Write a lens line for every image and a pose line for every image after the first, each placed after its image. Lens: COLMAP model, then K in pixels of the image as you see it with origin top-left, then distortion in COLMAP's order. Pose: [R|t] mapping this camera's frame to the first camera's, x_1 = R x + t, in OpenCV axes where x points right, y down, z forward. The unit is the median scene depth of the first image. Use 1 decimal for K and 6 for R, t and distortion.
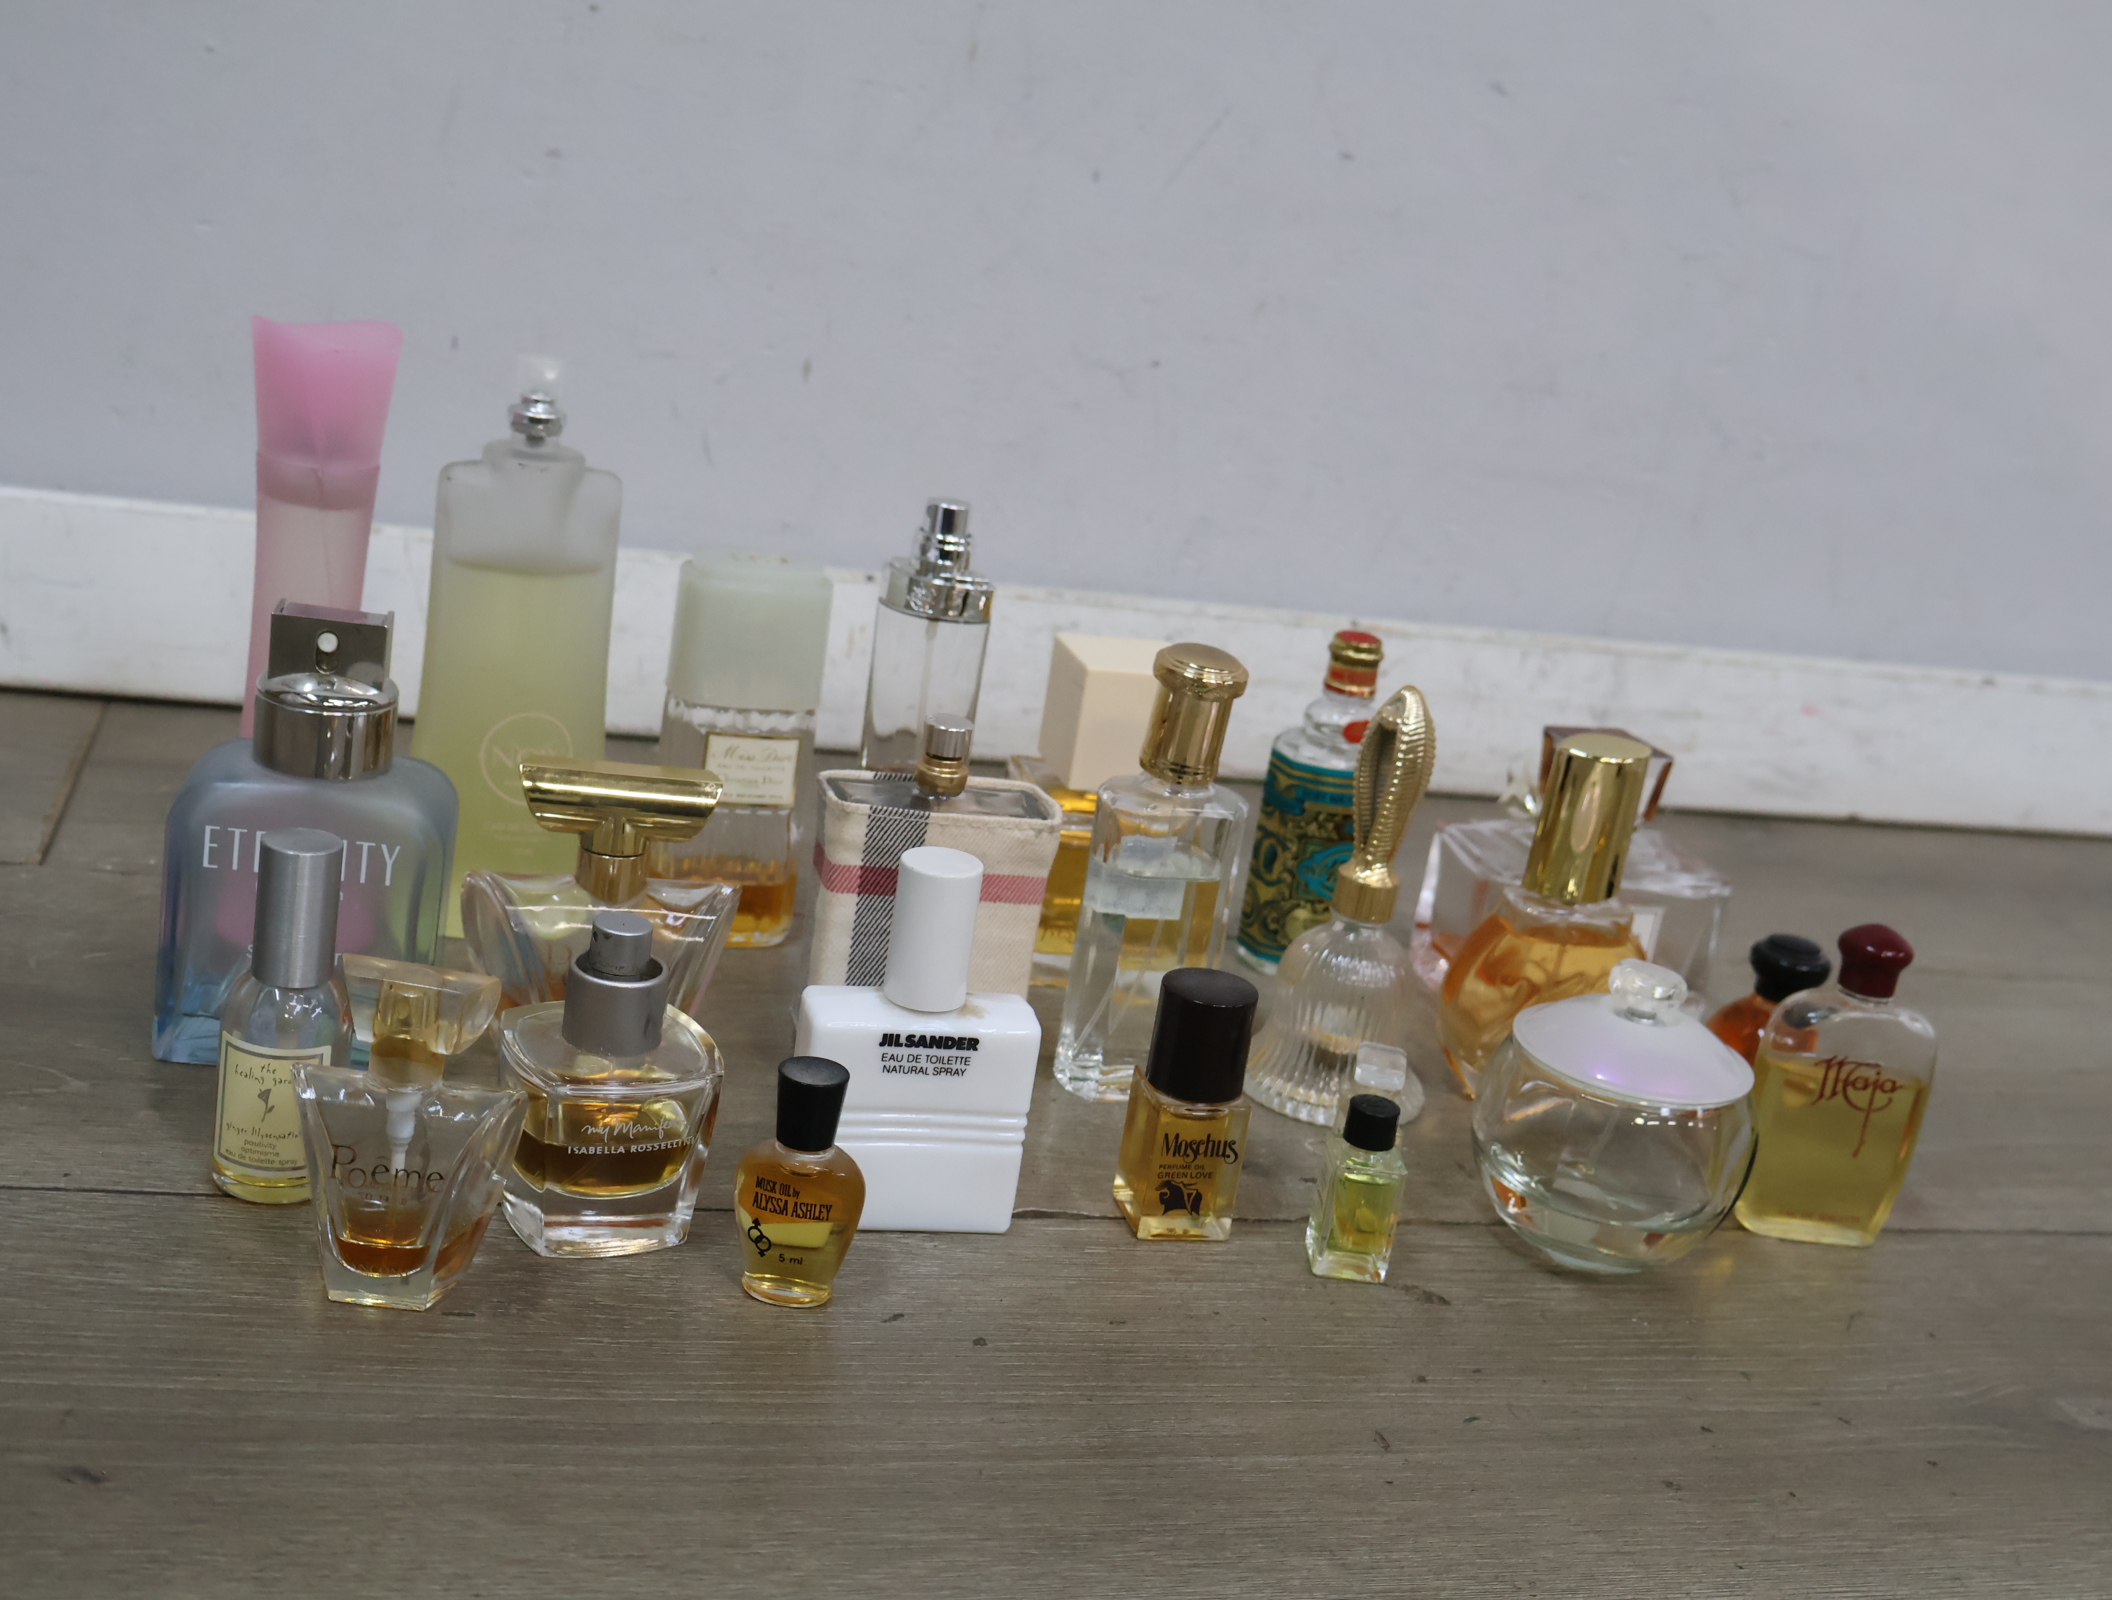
lens RADIAL K [[2410.3, 0, 1052.4], [0, 2410.3, 800.6], [0, 0, 1]] dist [0.001317, 0.000000]
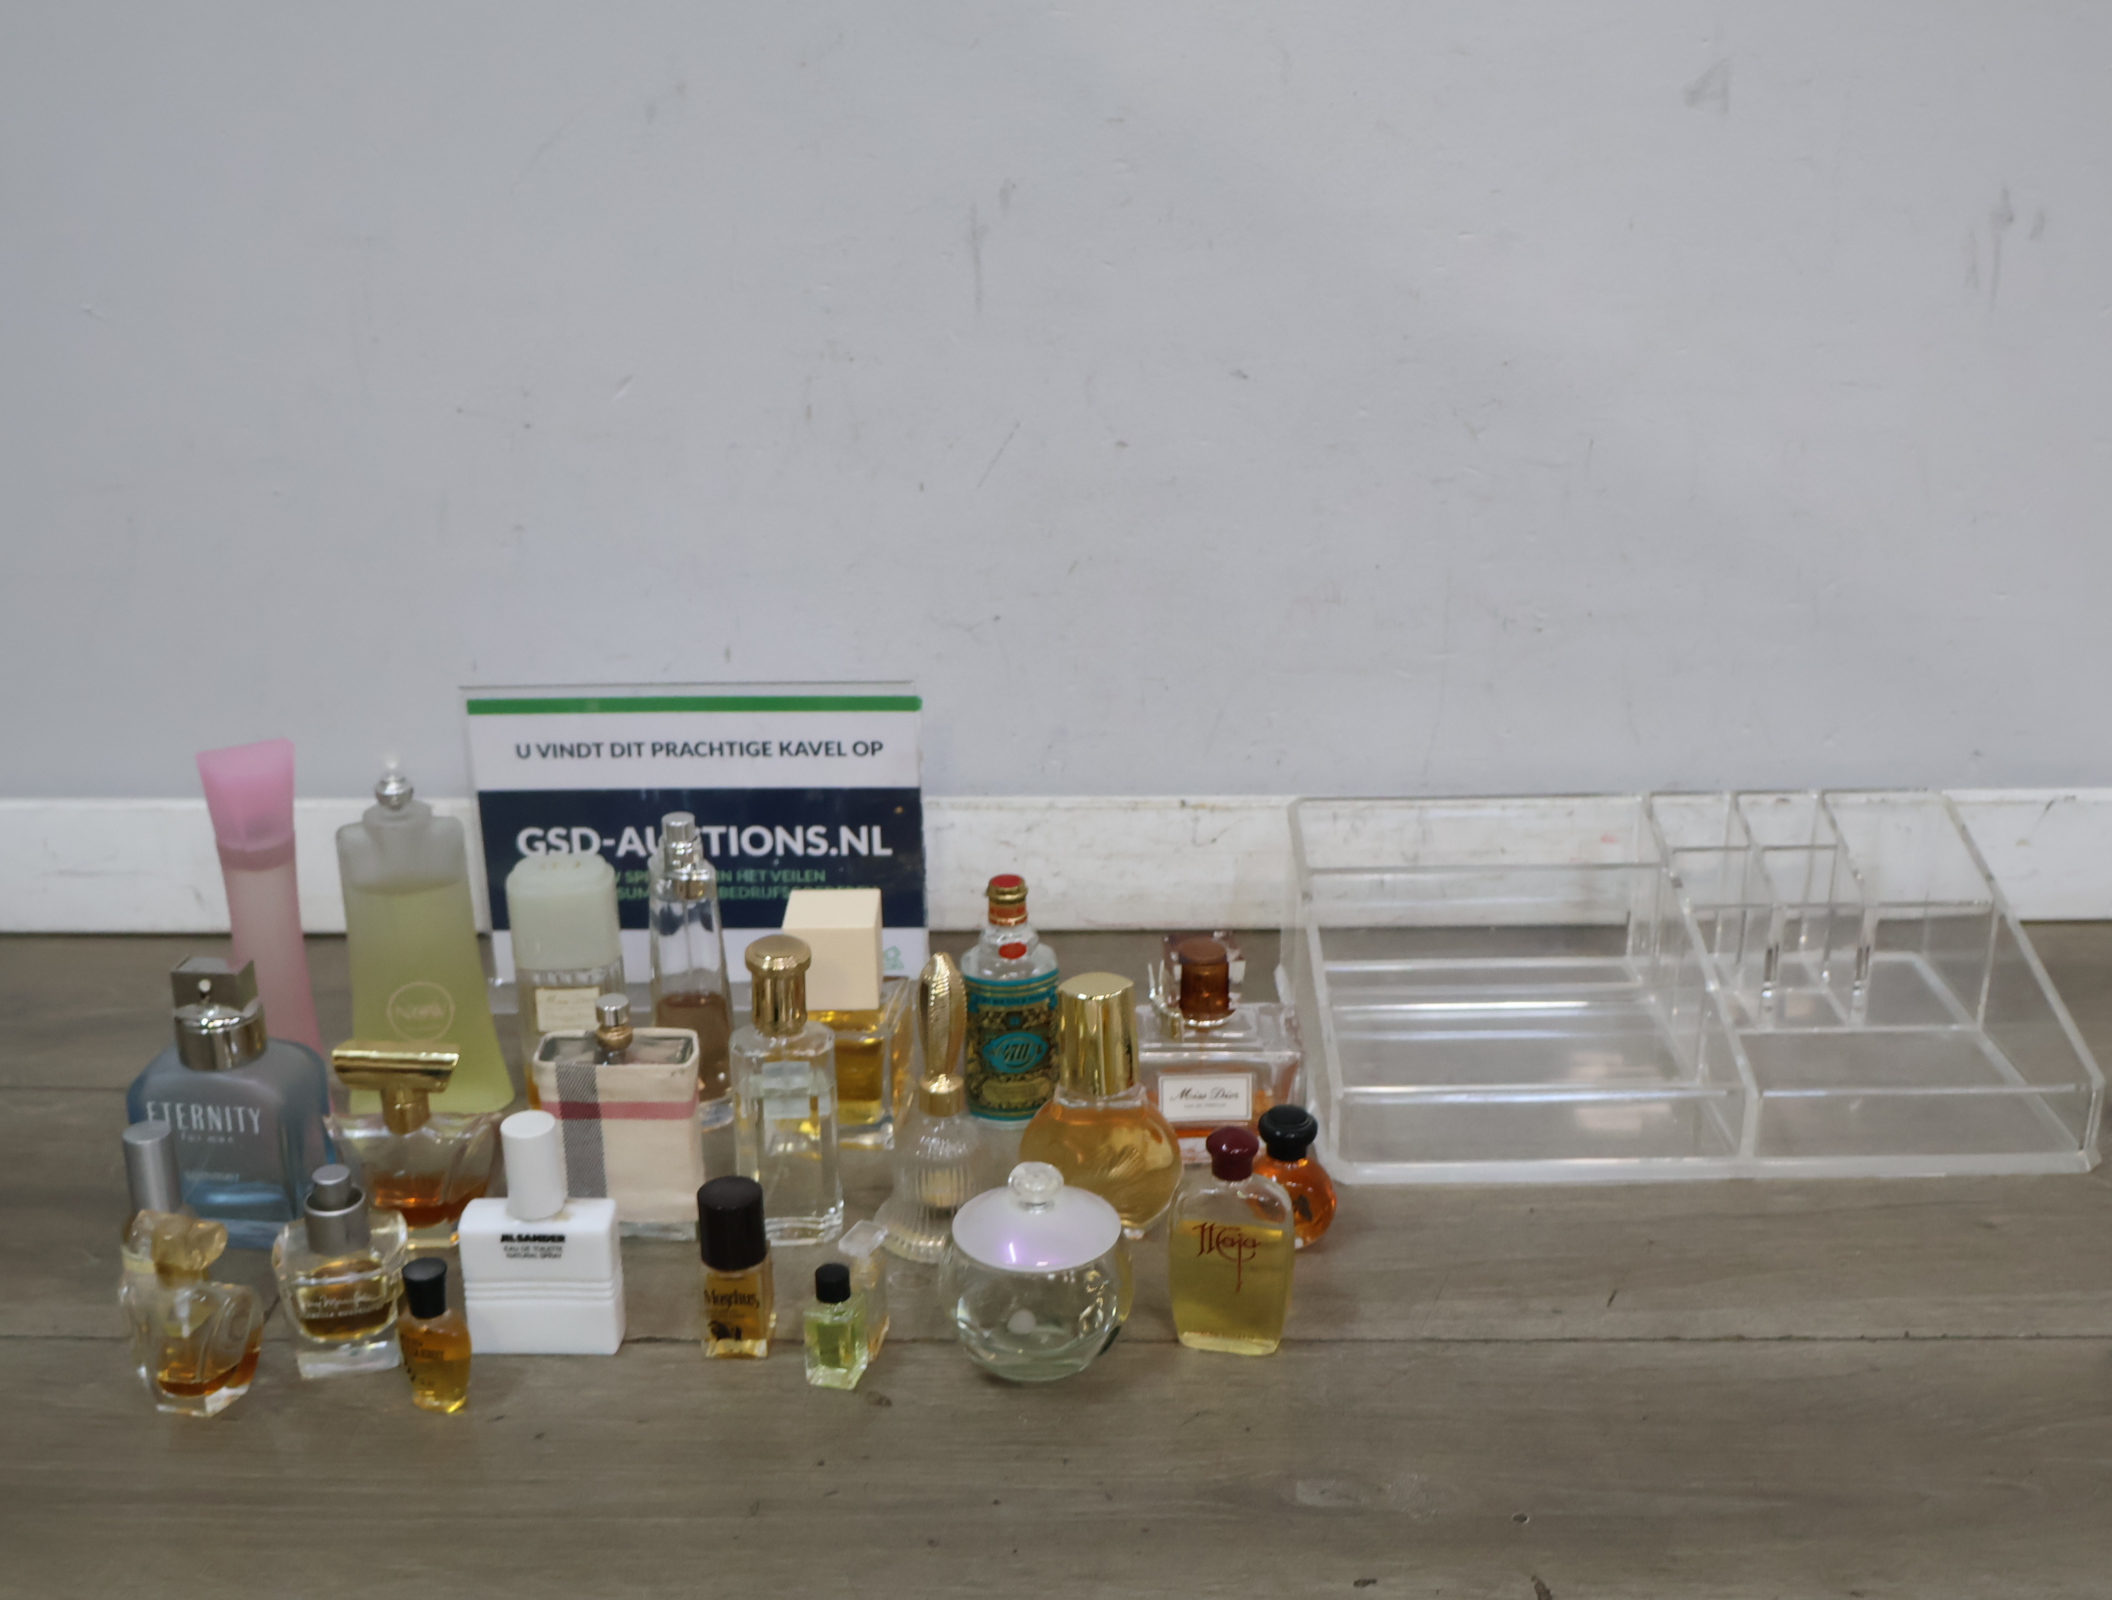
lens RADIAL K [[2410.3, 0, 1043.2], [0, 2410.3, 820.0], [0, 0, 1]] dist [0.001317, 0.000000]
pose [[0.952458, -0.054936, -0.299676, 0.699076], [0.070428, 0.996668, 0.041136, -0.197417], [0.296418, -0.060286, 0.953154, -0.345831]]
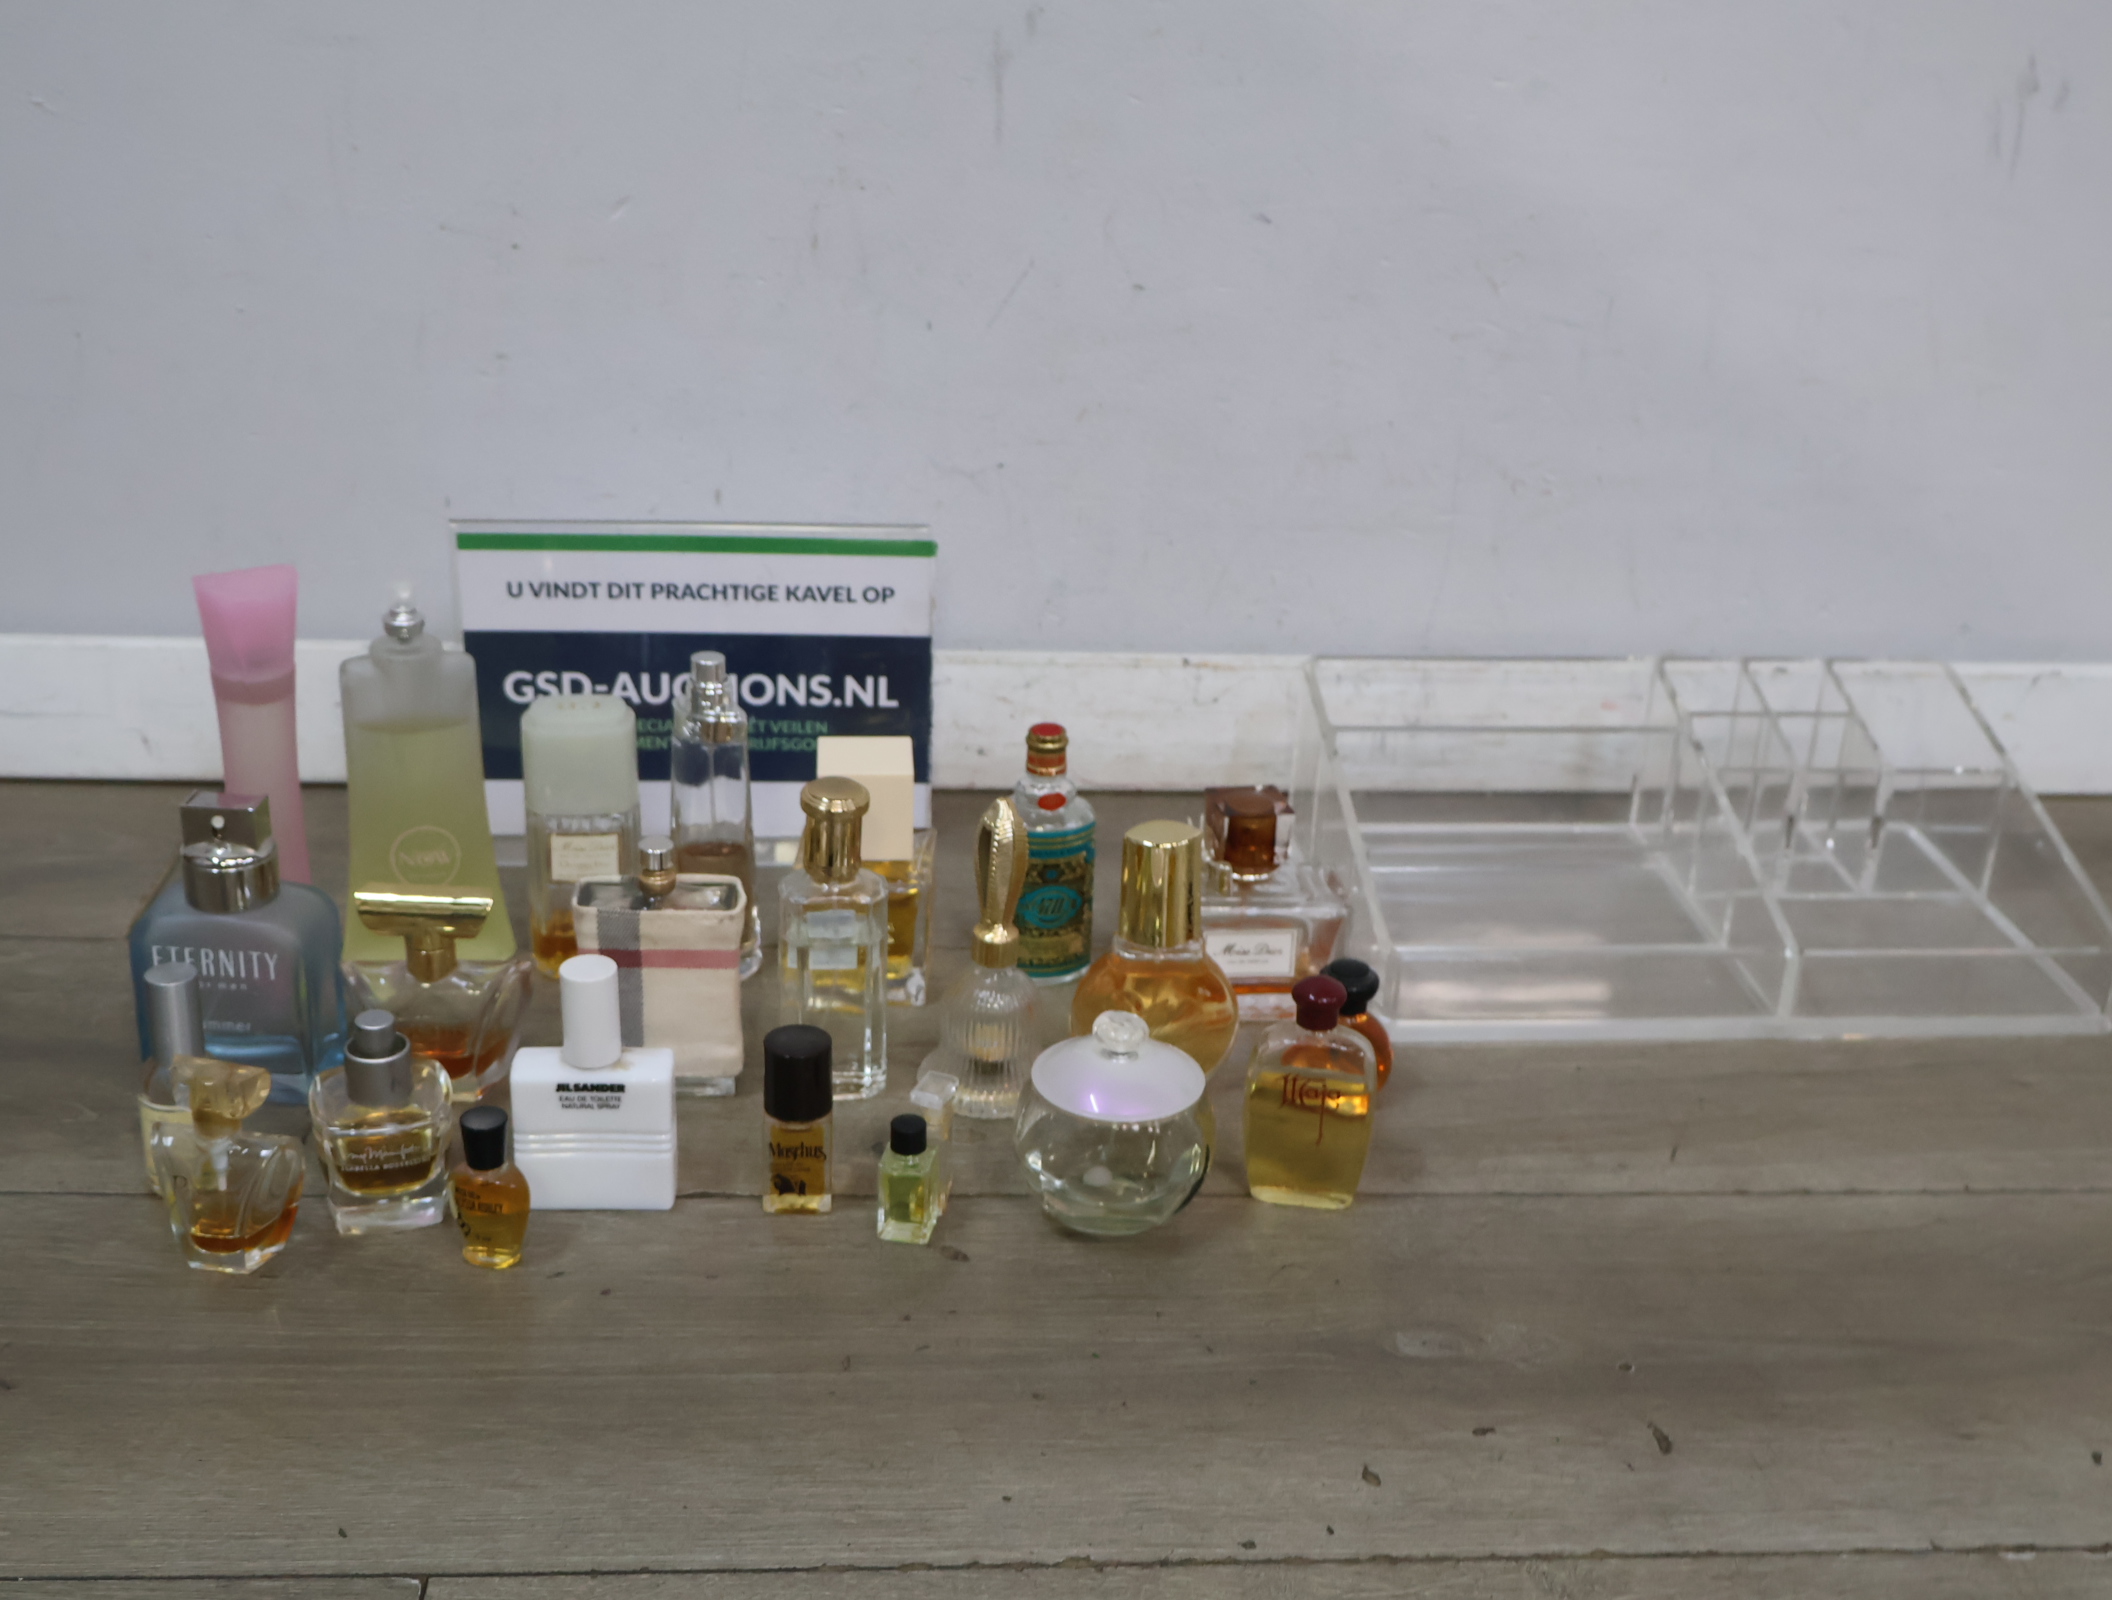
lens RADIAL K [[2410.3, 0, 1046.8], [0, 2410.3, 817.7], [0, 0, 1]] dist [0.001317, 0.000000]
pose [[0.976796, -0.030112, -0.212045, 0.509126], [0.049377, 0.995058, 0.086153, -0.168171], [0.208403, -0.094624, 0.973455, -0.344008]]
